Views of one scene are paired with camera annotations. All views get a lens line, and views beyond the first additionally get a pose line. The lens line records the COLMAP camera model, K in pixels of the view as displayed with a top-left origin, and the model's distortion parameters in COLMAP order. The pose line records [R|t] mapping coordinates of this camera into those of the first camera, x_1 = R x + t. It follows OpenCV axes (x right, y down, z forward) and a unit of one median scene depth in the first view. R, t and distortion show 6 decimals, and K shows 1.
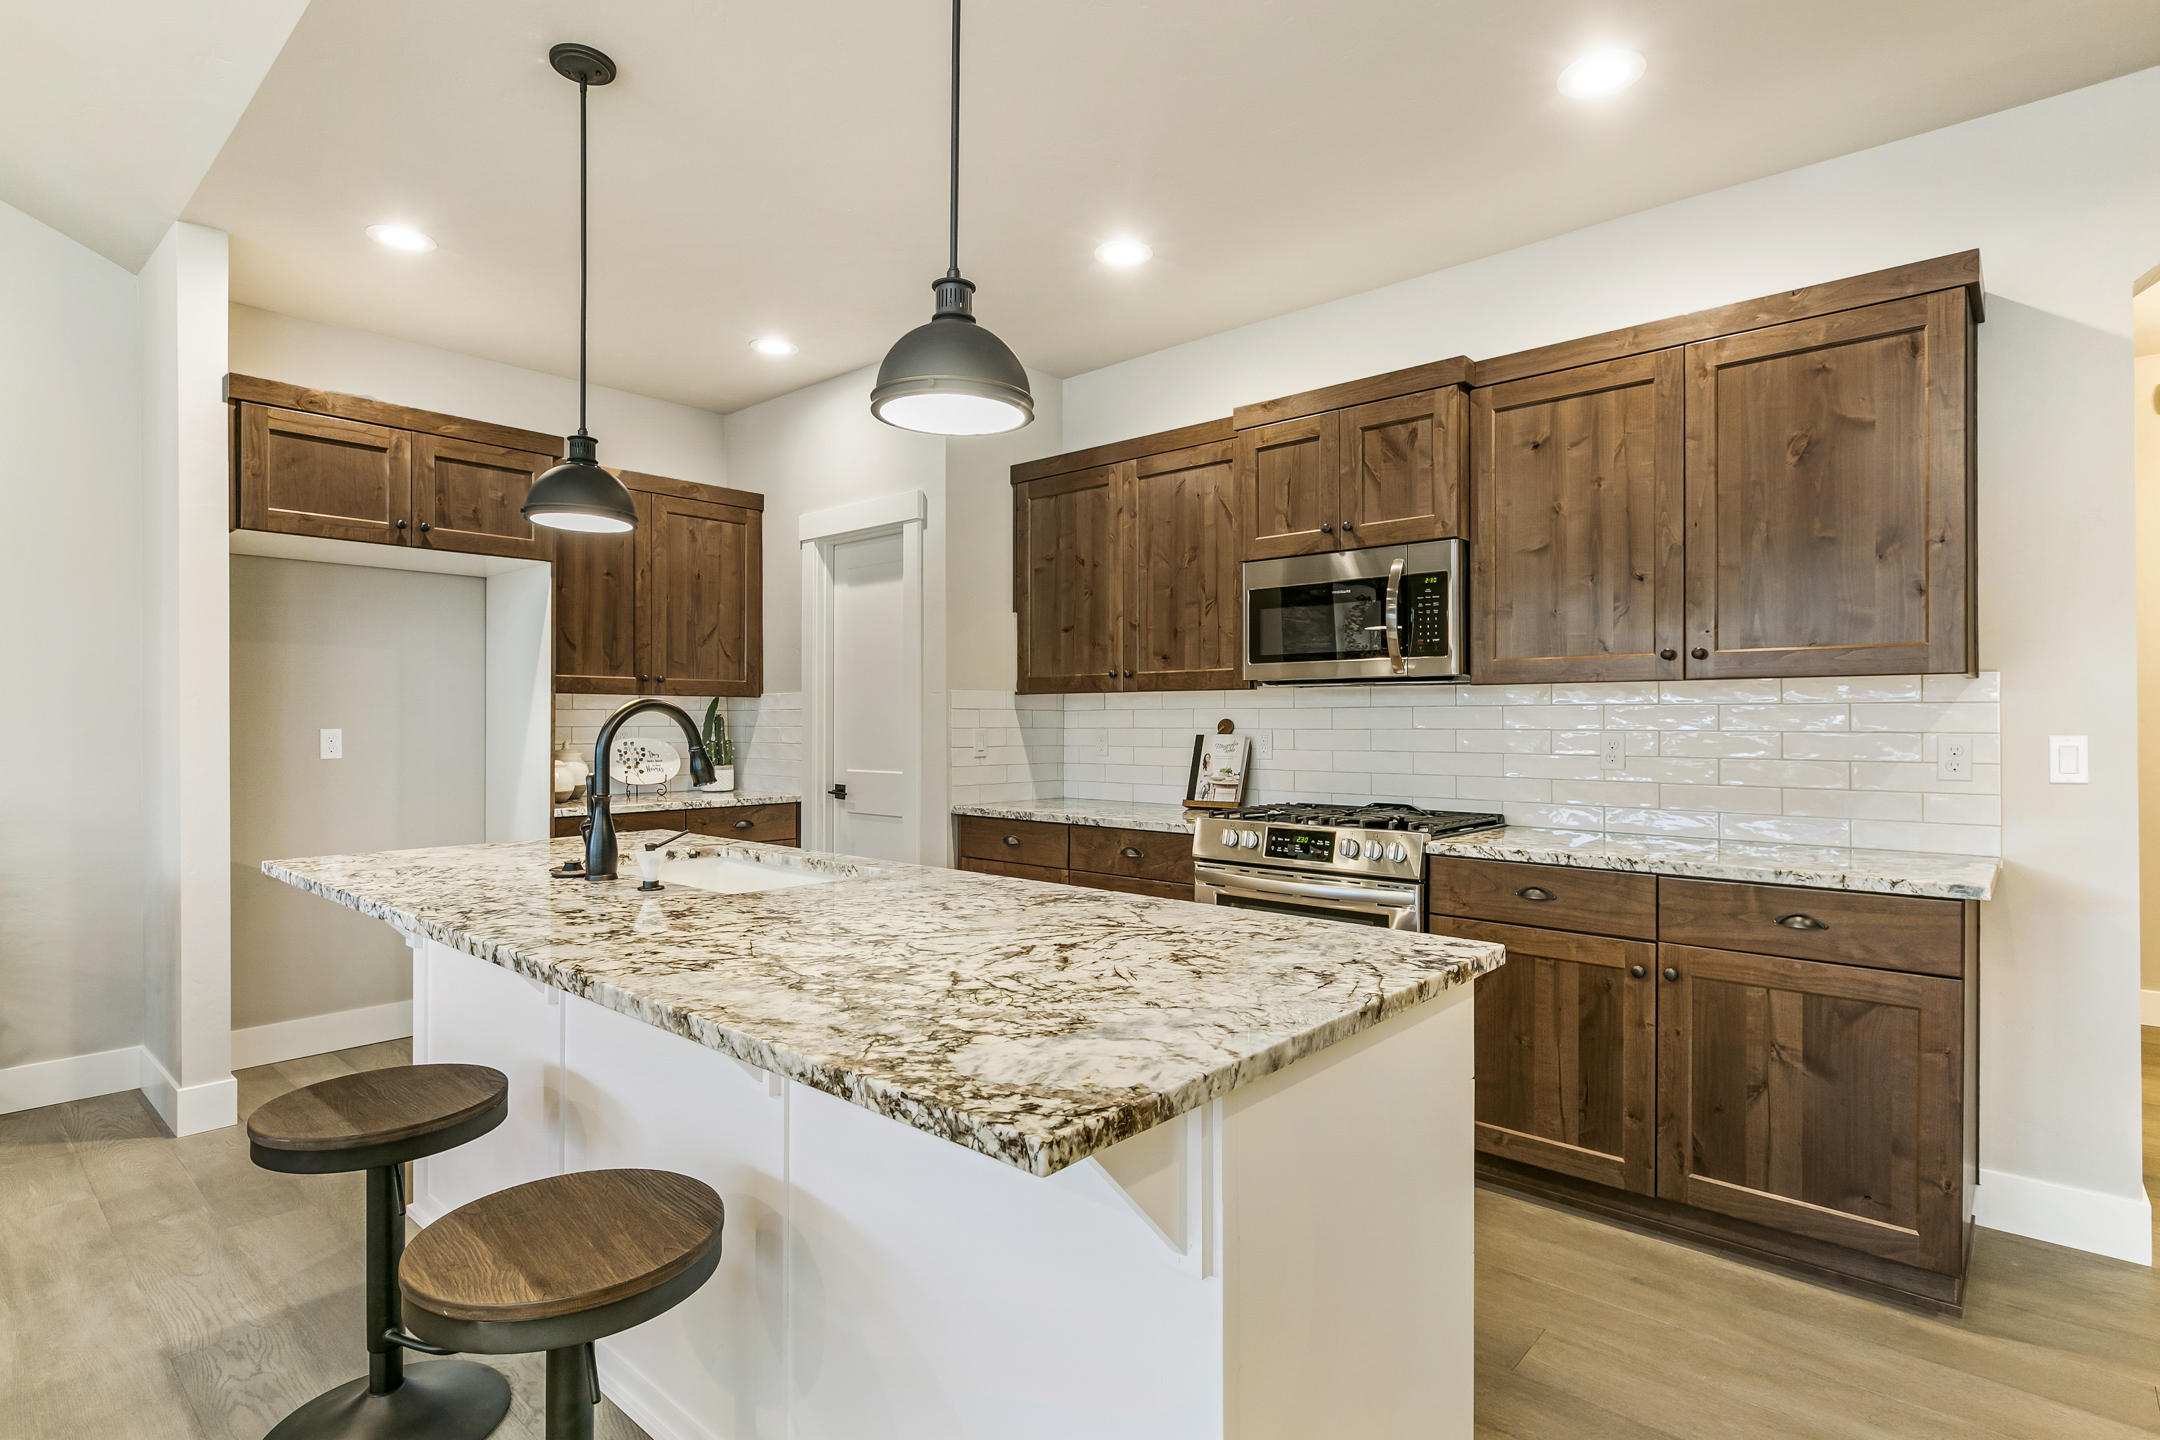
lens RADIAL K [[1063.4, 0, 1080.0], [0, 1063.4, 720.0], [0, 0, 1]] dist [-0.002474, -0.000476]
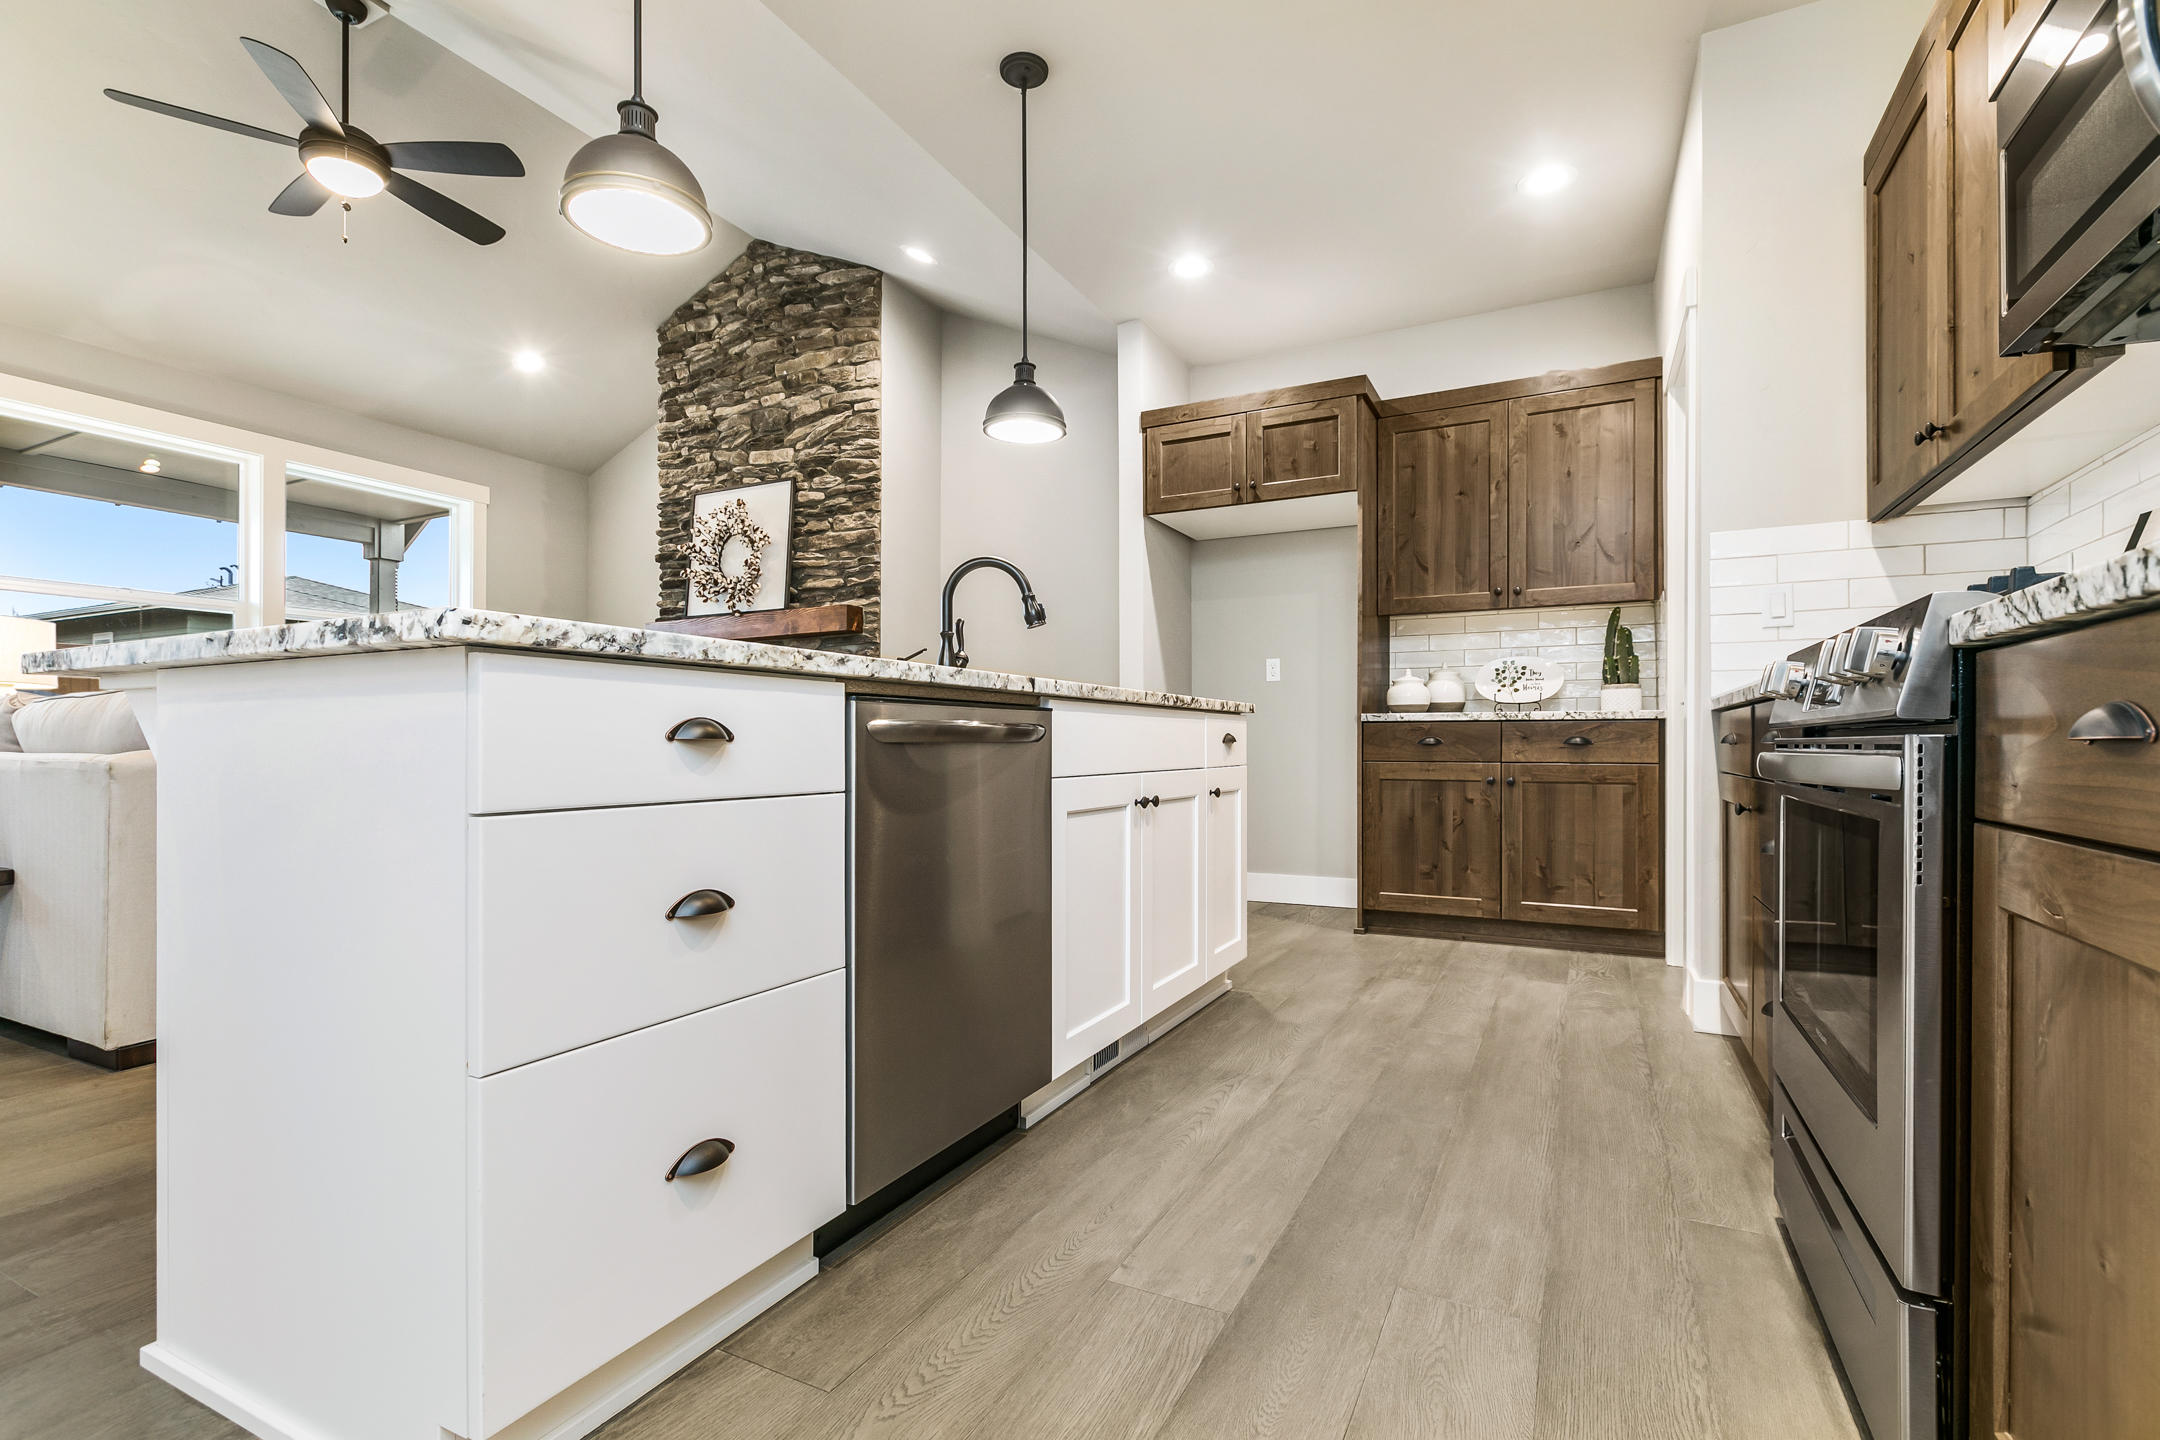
lens RADIAL K [[984.1, 0, 1093.4], [0, 984.1, 728.2], [0, 0, 1]] dist [0.000556, -0.000058]
pose [[0.263872, -0.011940, -0.964484, 0.459187], [0.007501, 0.999919, -0.010327, 0.117808], [0.964528, -0.004510, 0.263940, 0.515781]]
